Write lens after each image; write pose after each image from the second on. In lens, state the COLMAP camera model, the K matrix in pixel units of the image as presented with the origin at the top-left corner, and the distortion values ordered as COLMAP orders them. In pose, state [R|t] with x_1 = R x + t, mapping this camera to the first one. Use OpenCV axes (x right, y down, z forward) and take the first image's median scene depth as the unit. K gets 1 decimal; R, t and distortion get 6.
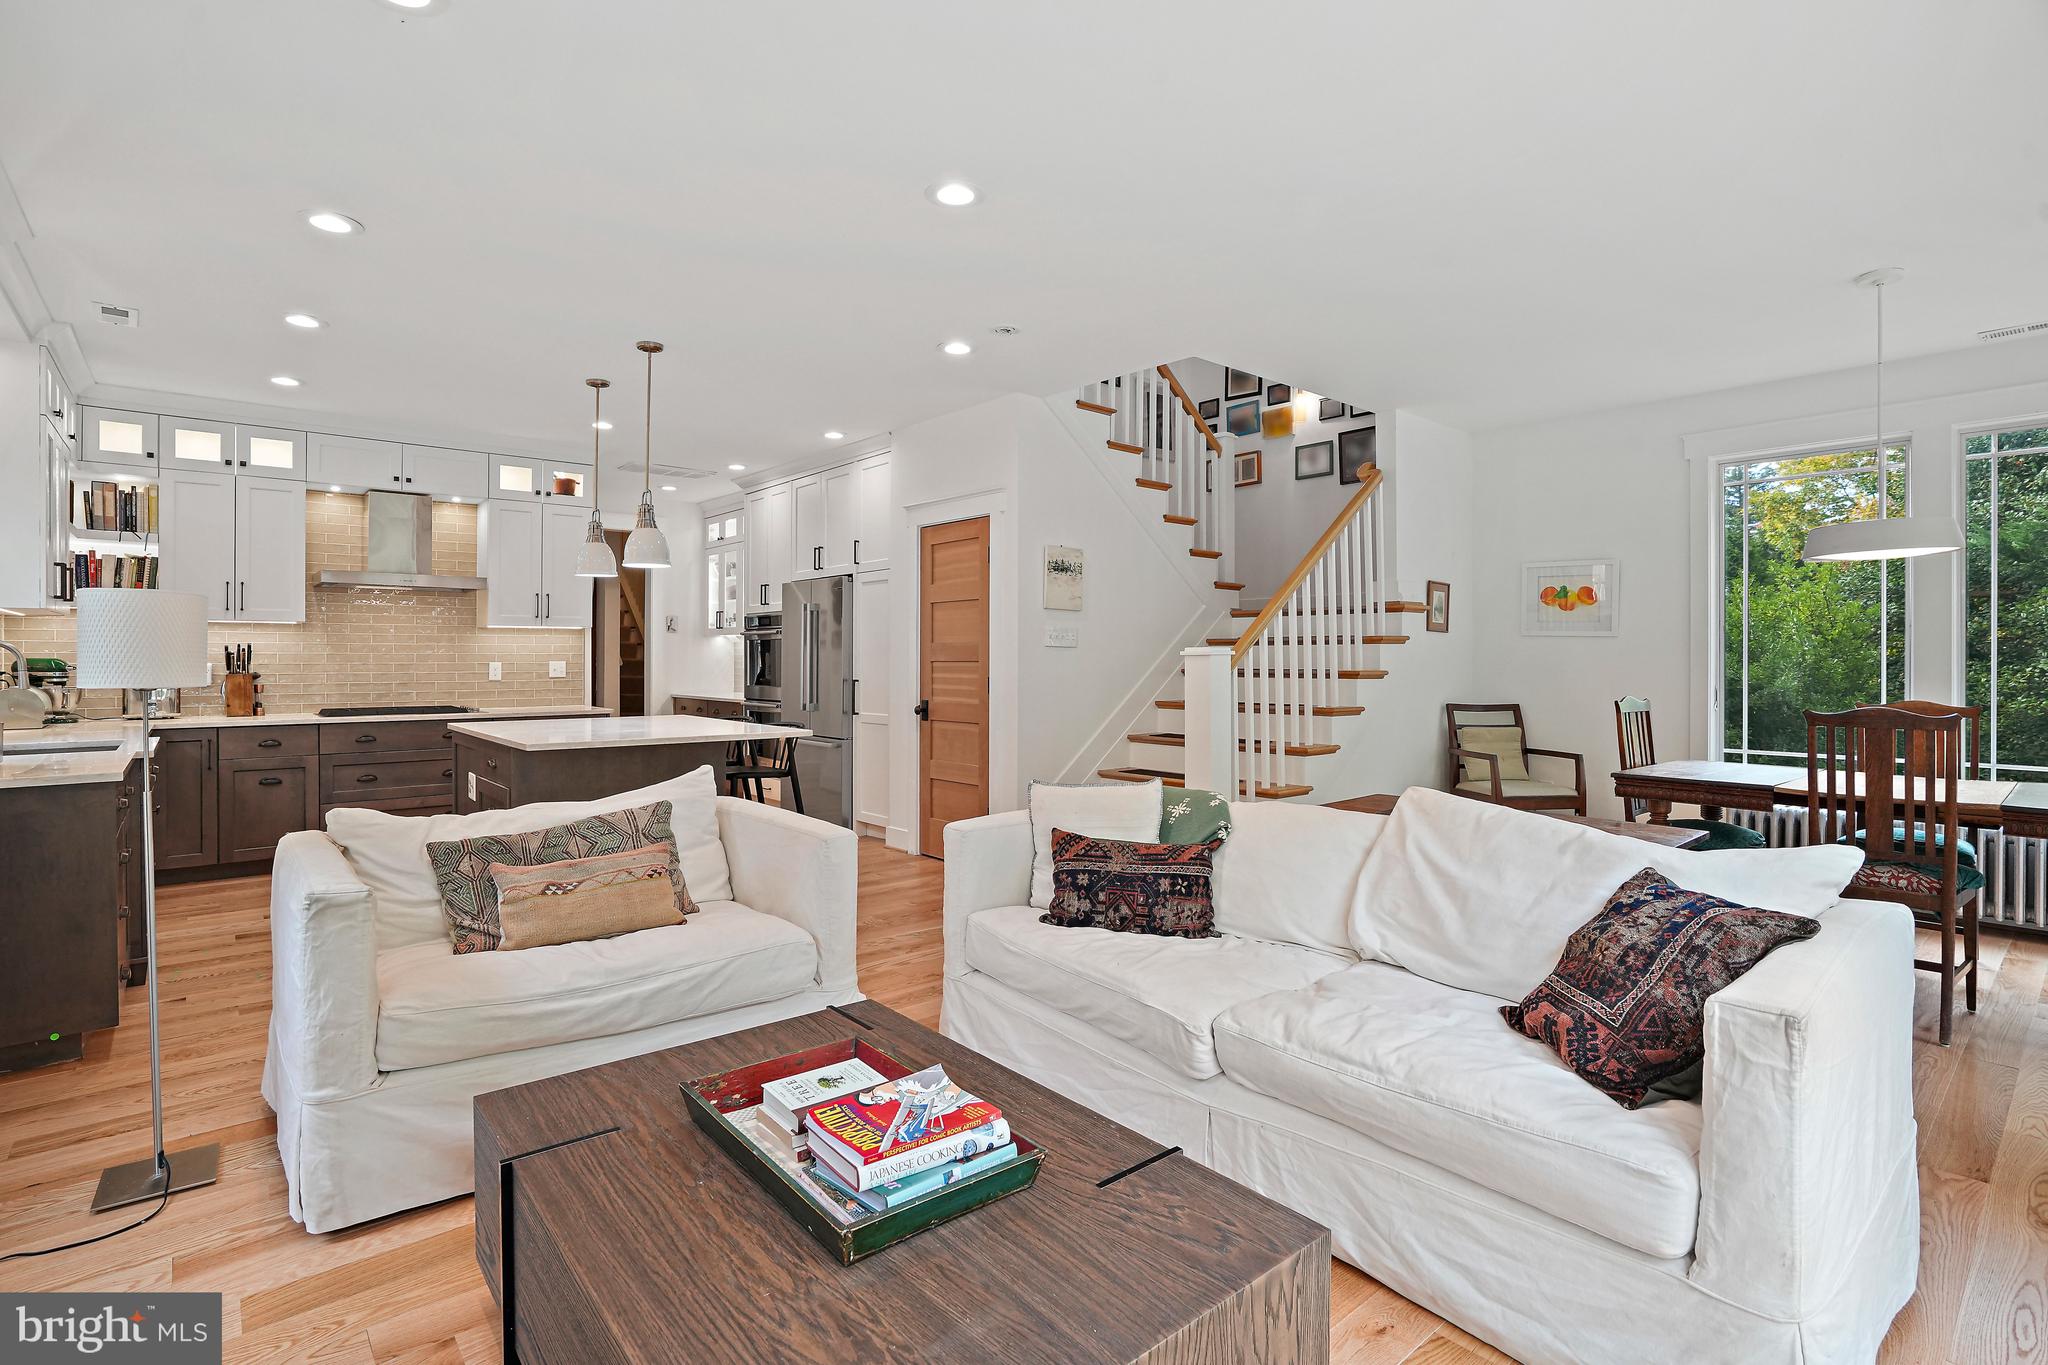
lens RADIAL K [[962.4, 0, 1017.5], [0, 962.4, 665.4], [0, 0, 1]] dist [0.001948, 0.000265]
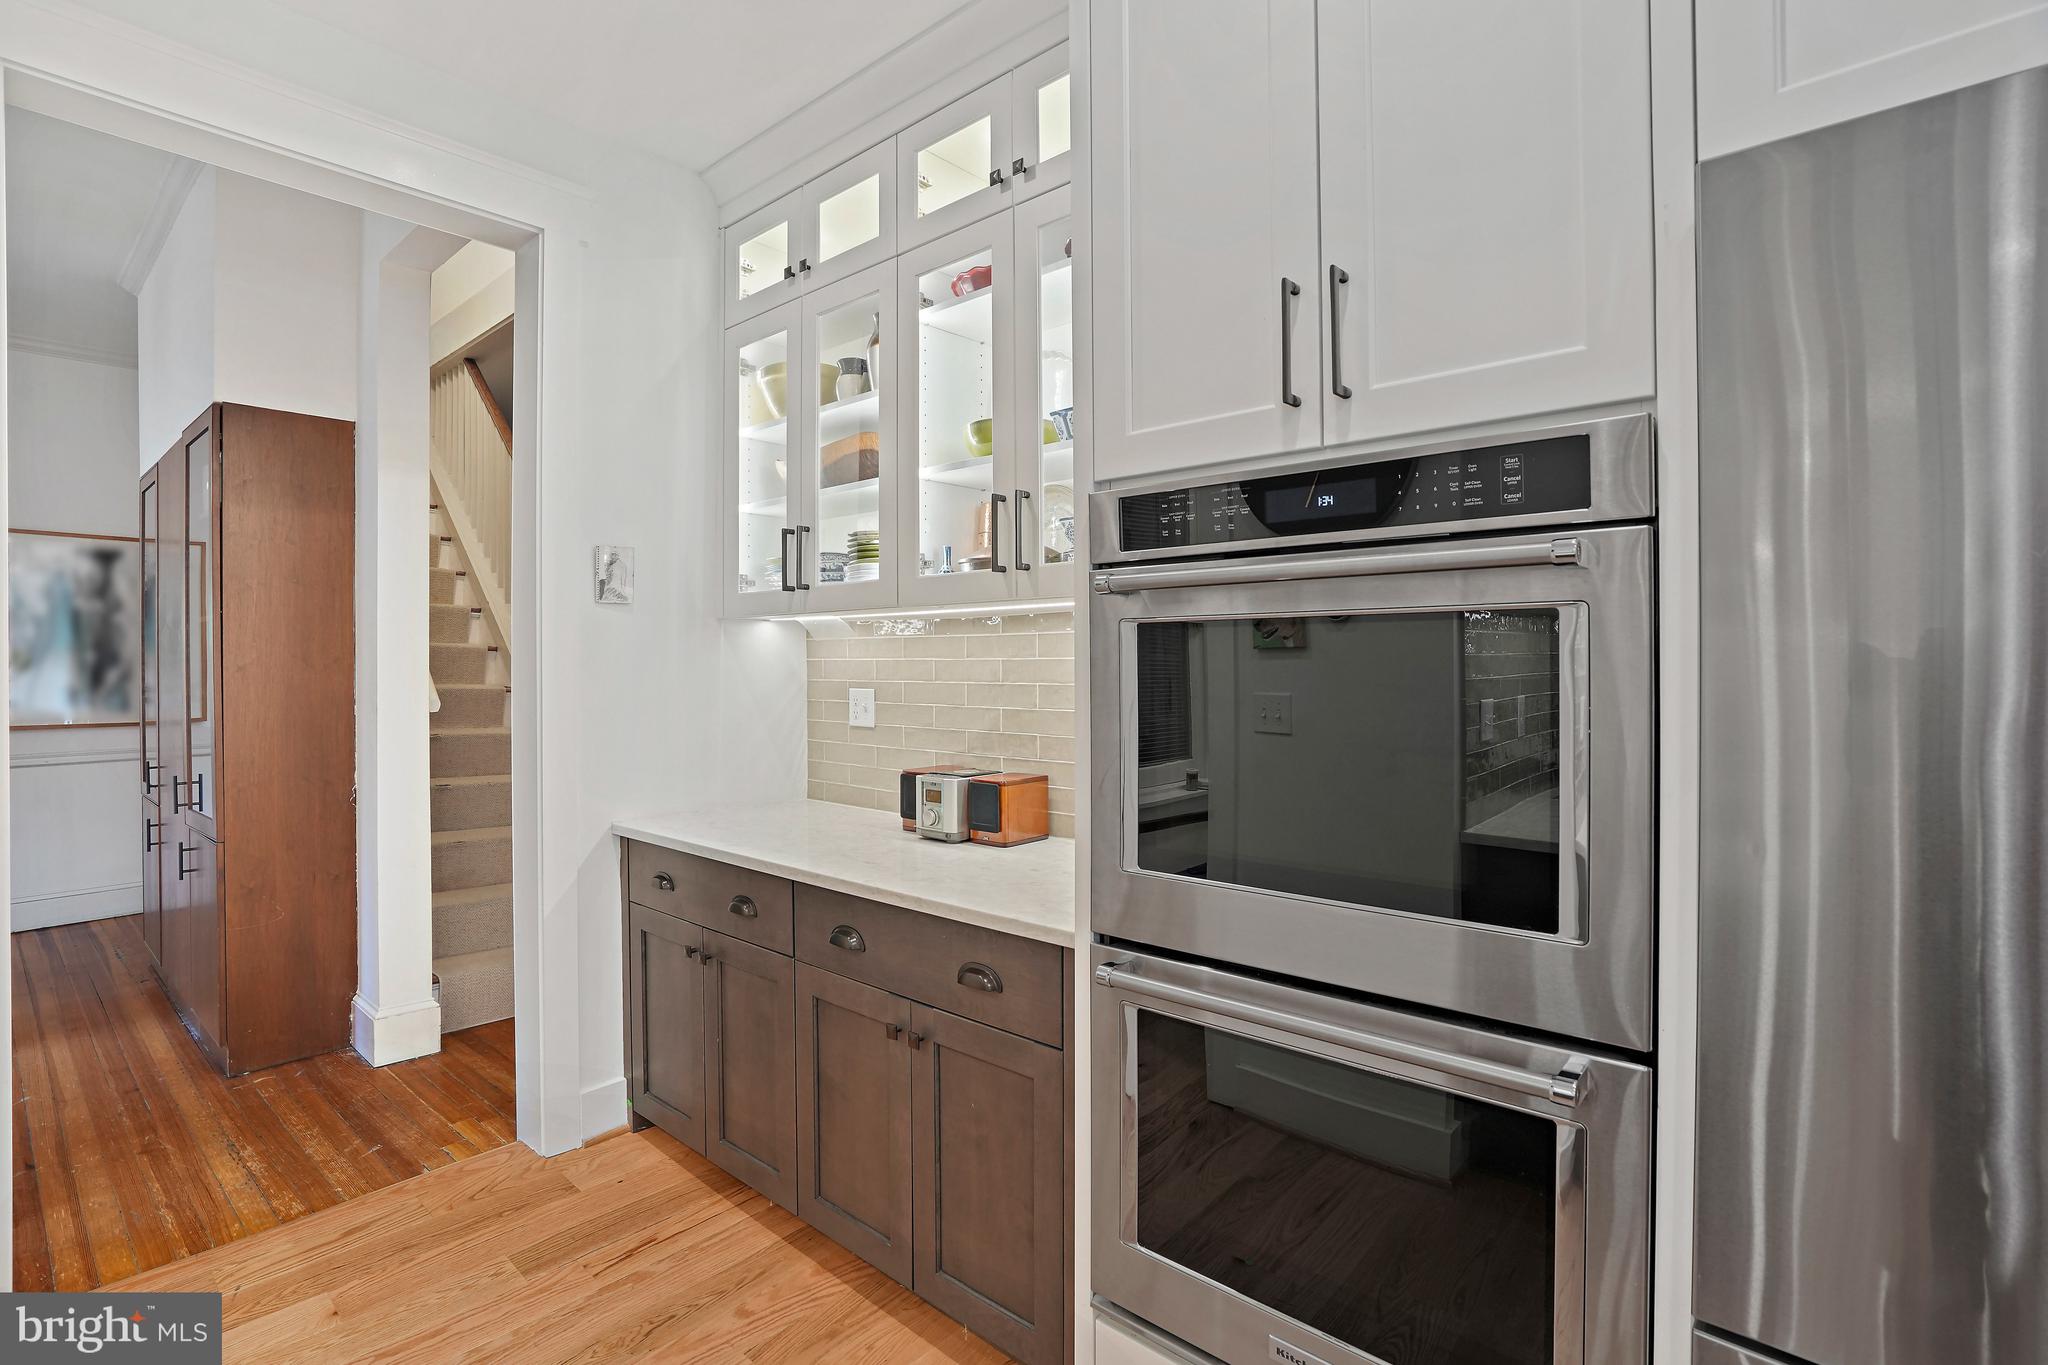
lens RADIAL K [[962.4, 0, 1024.6], [0, 962.4, 671.8], [0, 0, 1]] dist [0.001948, 0.000265]
pose [[0.991544, -0.002332, 0.129750, -0.273936], [0.002491, 0.999996, -0.001065, -0.013913], [-0.129747, 0.001379, 0.991546, 0.697823]]
